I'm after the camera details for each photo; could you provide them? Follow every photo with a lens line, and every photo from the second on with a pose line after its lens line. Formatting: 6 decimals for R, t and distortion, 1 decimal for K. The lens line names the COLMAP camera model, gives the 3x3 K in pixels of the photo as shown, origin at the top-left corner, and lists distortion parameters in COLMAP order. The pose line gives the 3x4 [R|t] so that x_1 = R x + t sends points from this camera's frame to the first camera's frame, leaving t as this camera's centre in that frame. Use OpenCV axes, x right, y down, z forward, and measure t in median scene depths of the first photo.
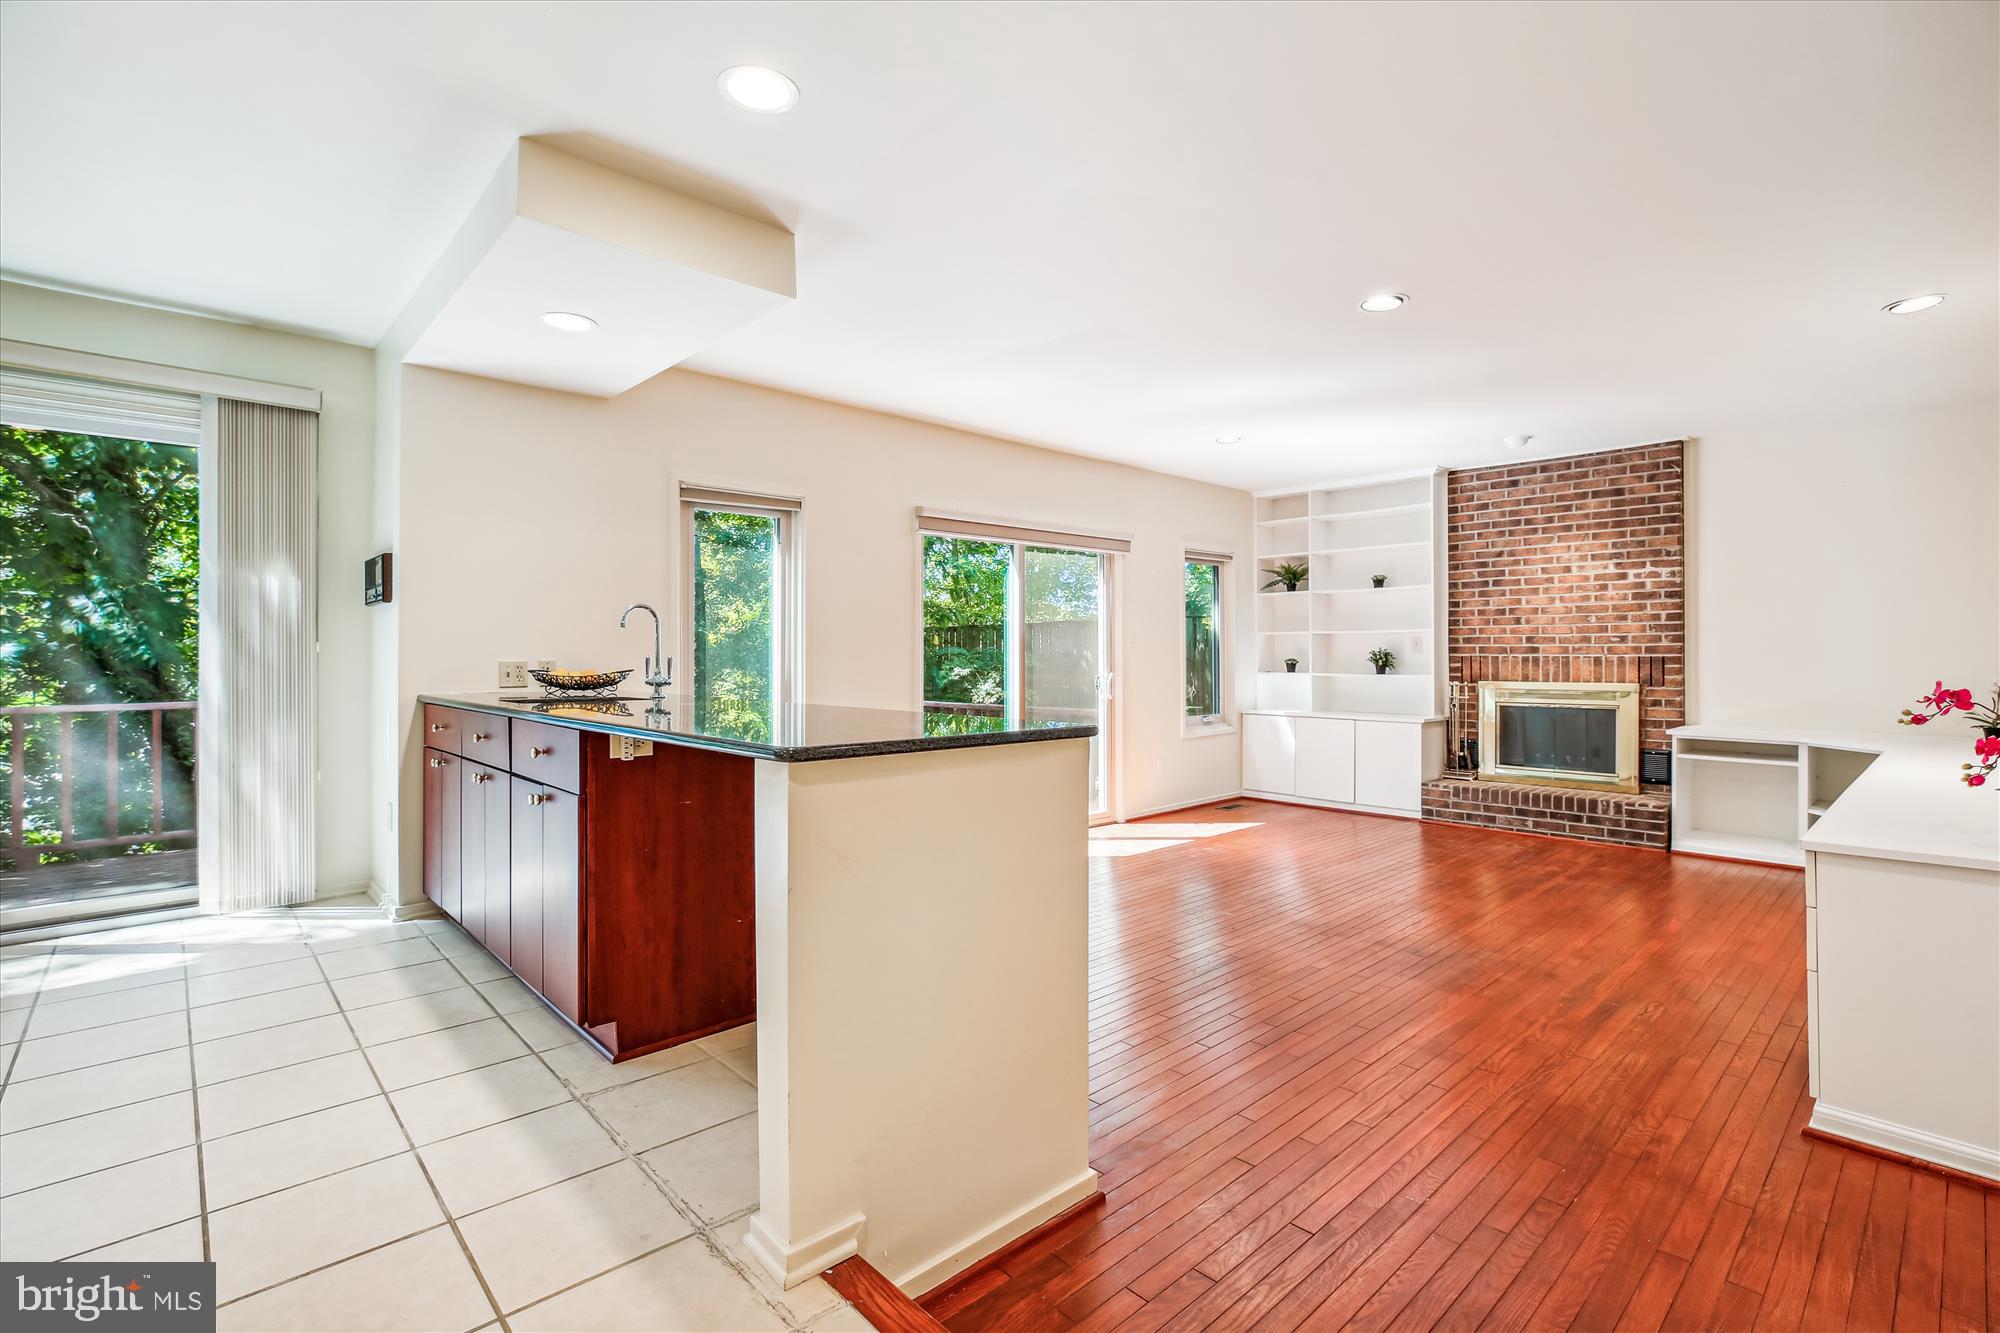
lens RADIAL K [[925.2, 0, 1000.8], [0, 925.2, 648.7], [0, 0, 1]] dist [-0.015962, 0.001591]
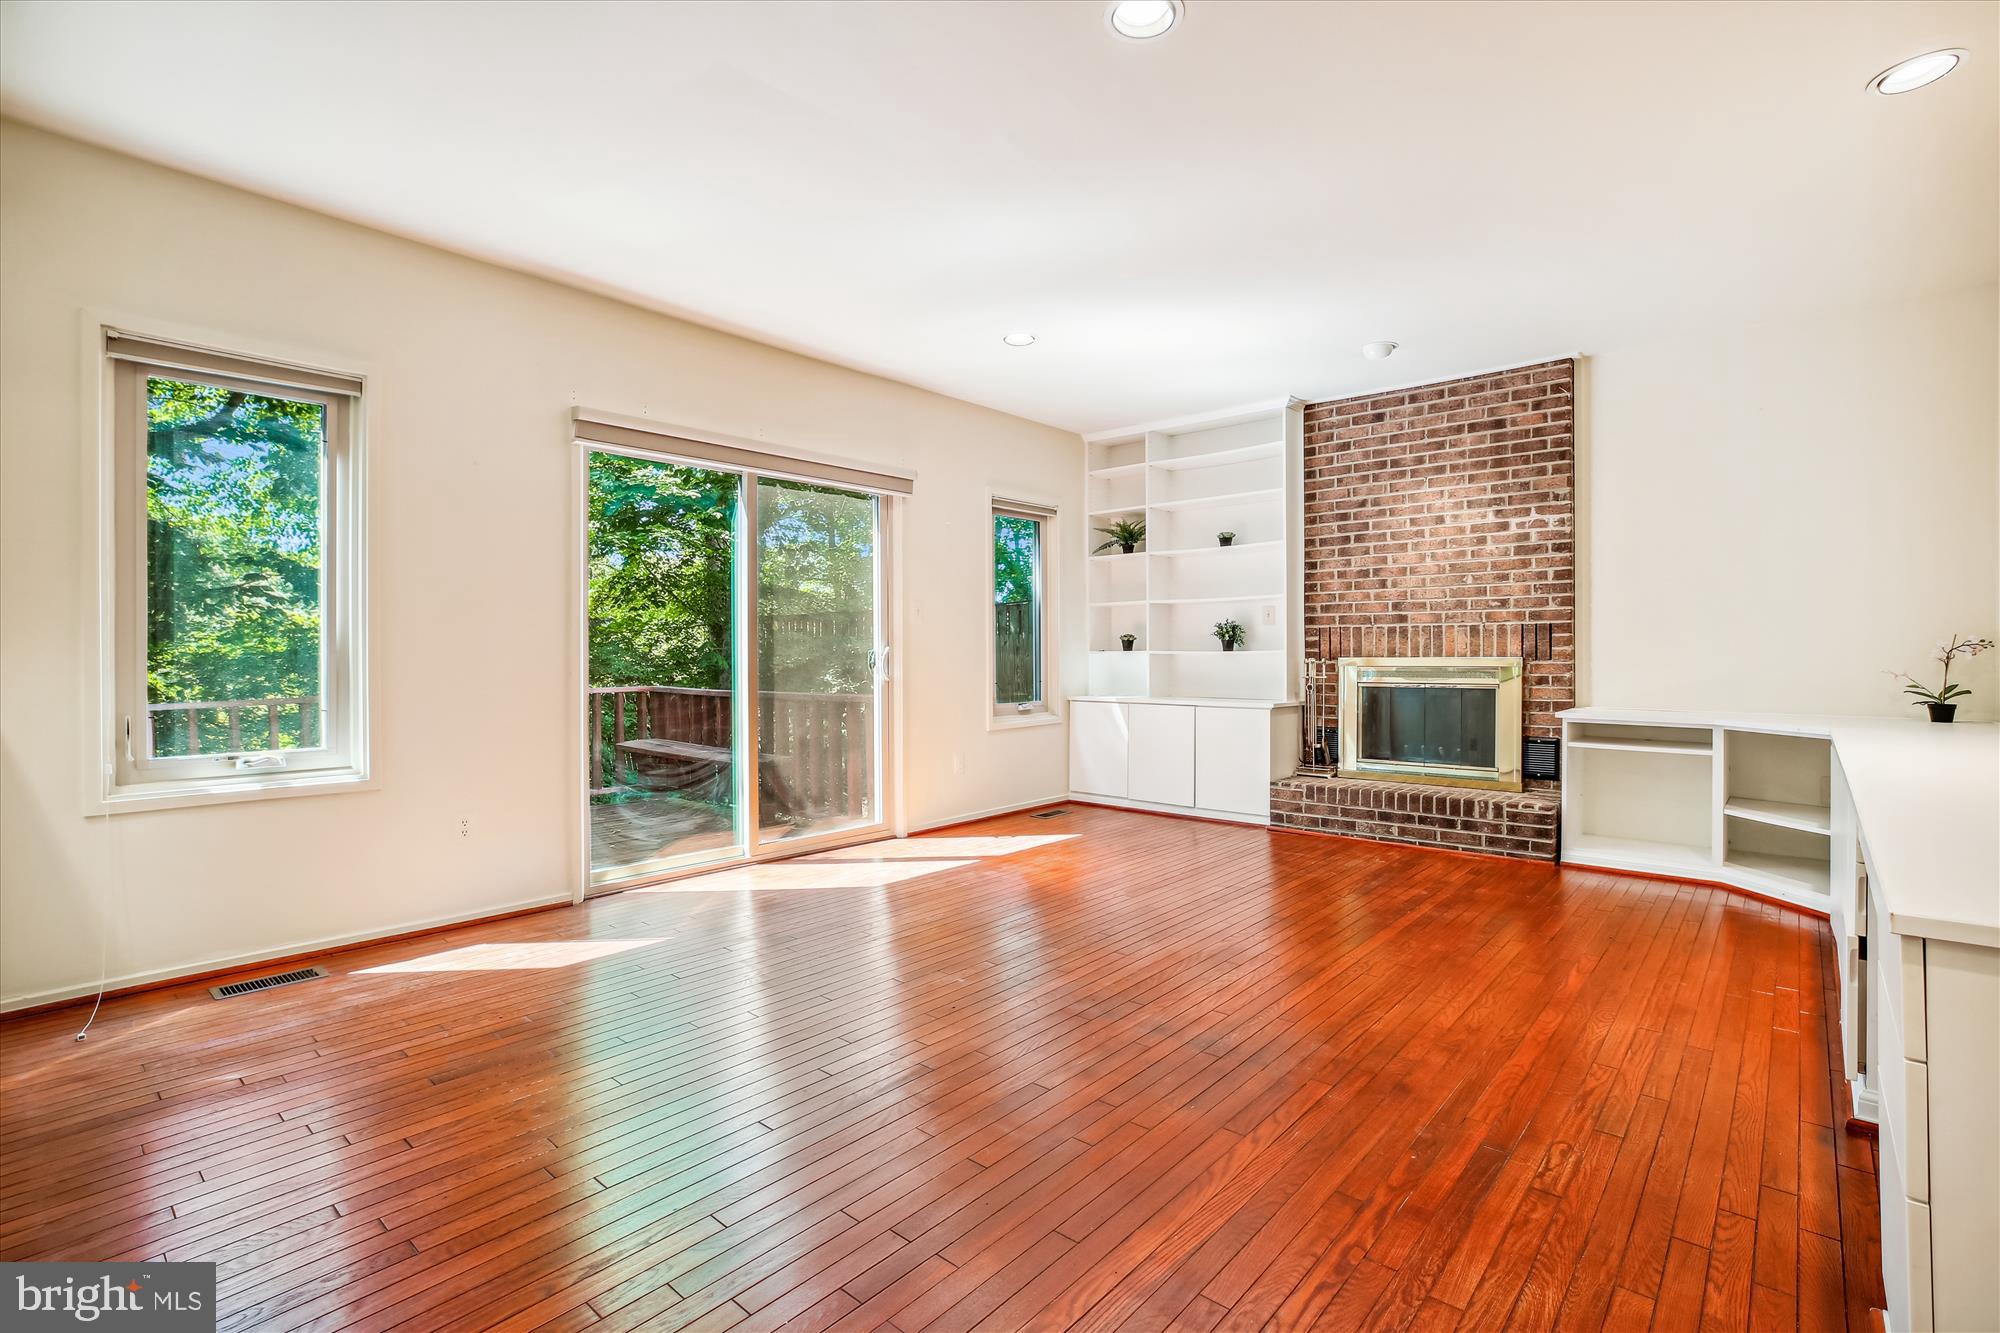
lens RADIAL K [[925.2, 0, 1005.9], [0, 925.2, 652.8], [0, 0, 1]] dist [-0.015962, 0.001591]
pose [[0.994595, -0.000803, 0.103824, 0.149727], [0.000403, 0.999992, 0.003870, 0.030387], [-0.103826, -0.003807, 0.994588, 0.228173]]
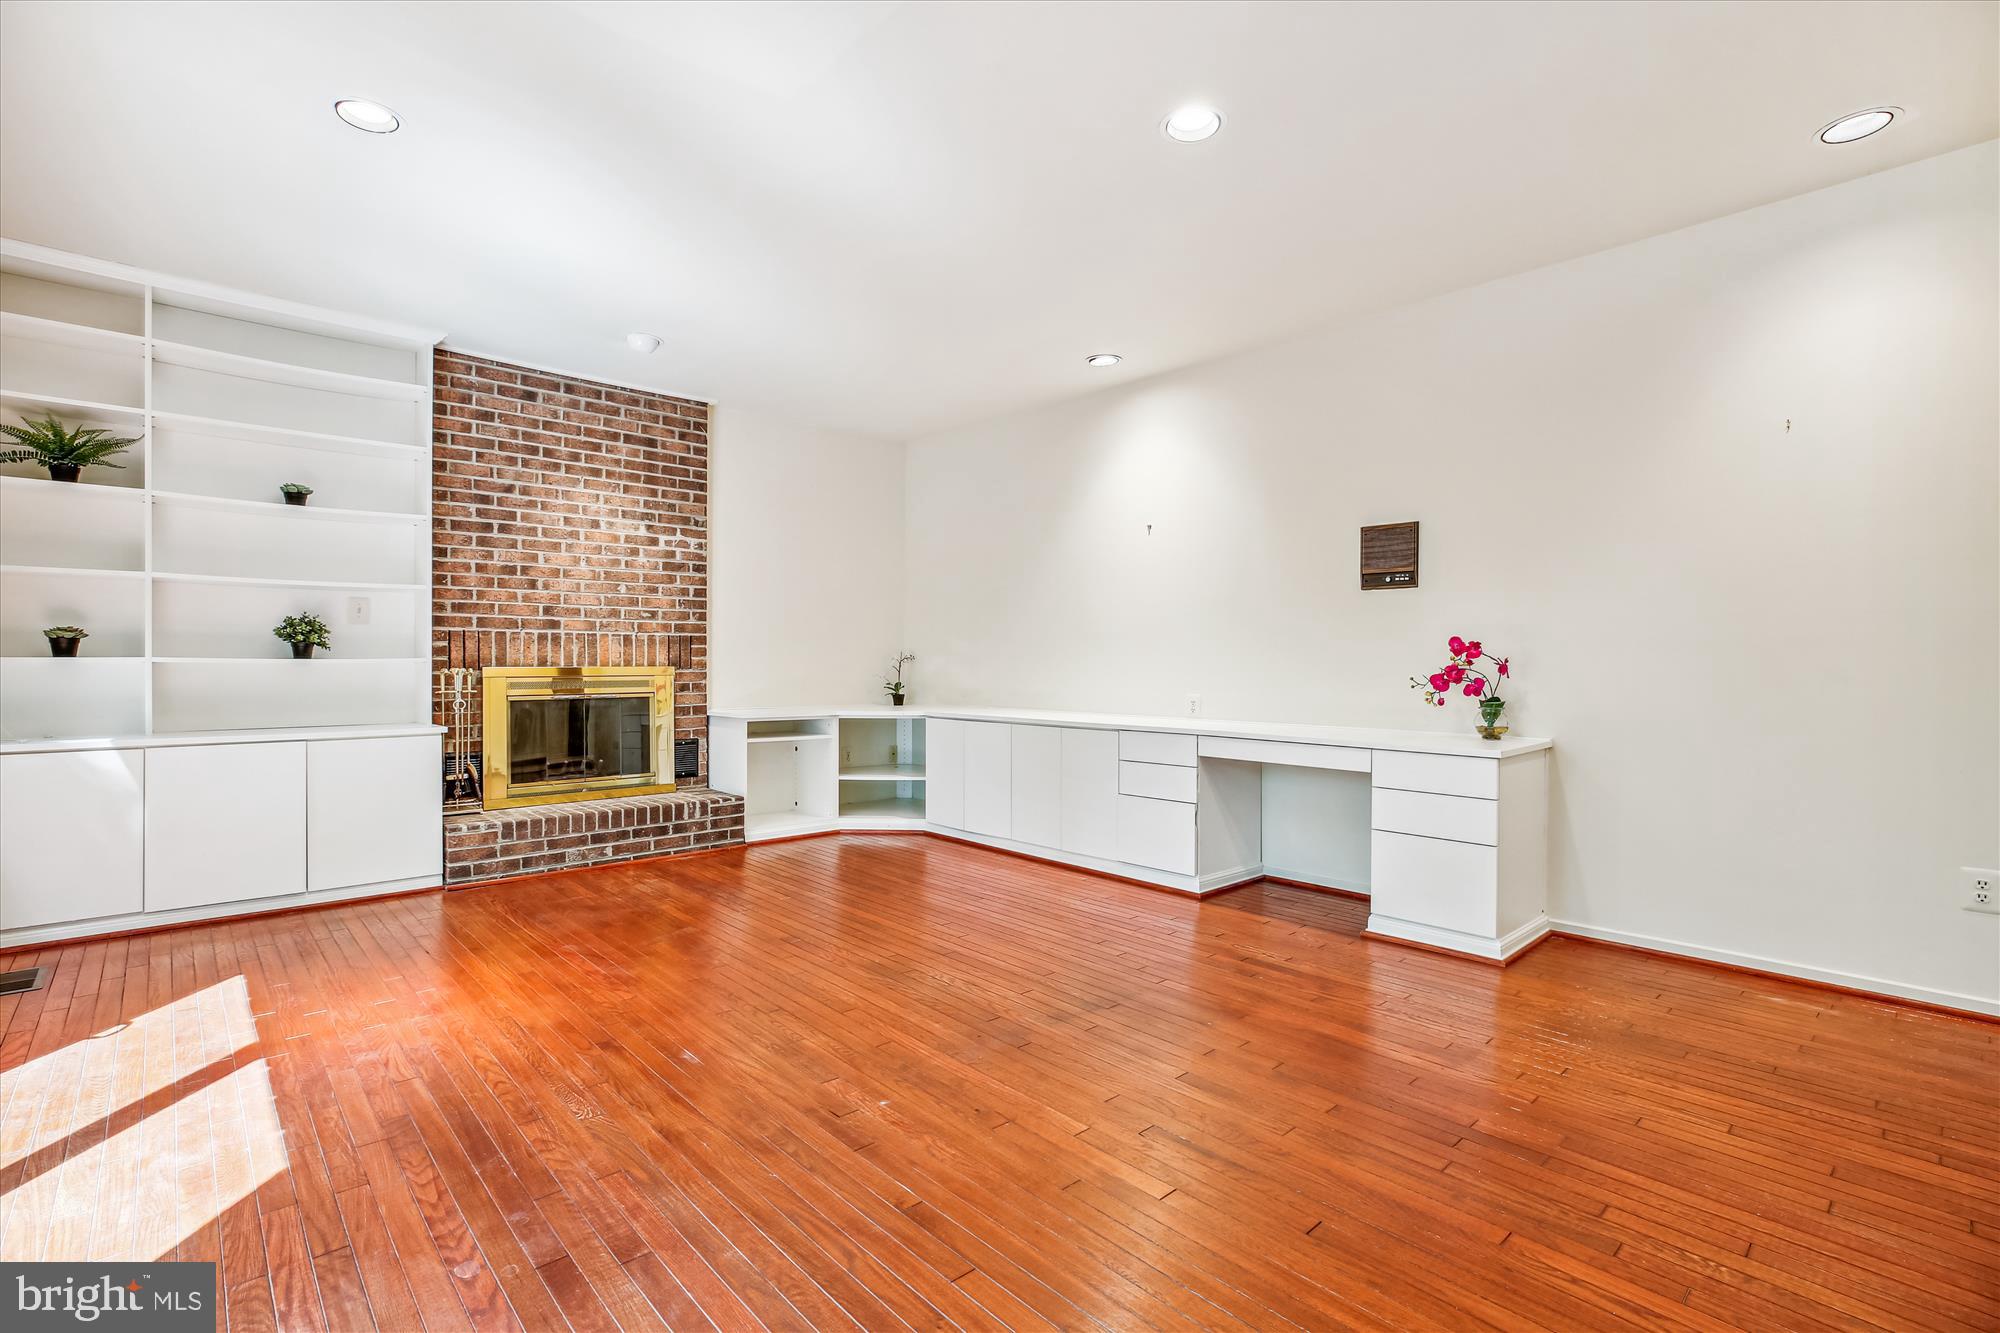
lens RADIAL K [[925.2, 0, 1014.0], [0, 925.2, 661.7], [0, 0, 1]] dist [-0.015962, 0.001591]
pose [[-0.000481, 0.000947, 0.999999, -0.185832], [-0.007021, 0.999975, -0.000951, 0.031790], [-0.999975, -0.007022, -0.000474, 0.661482]]
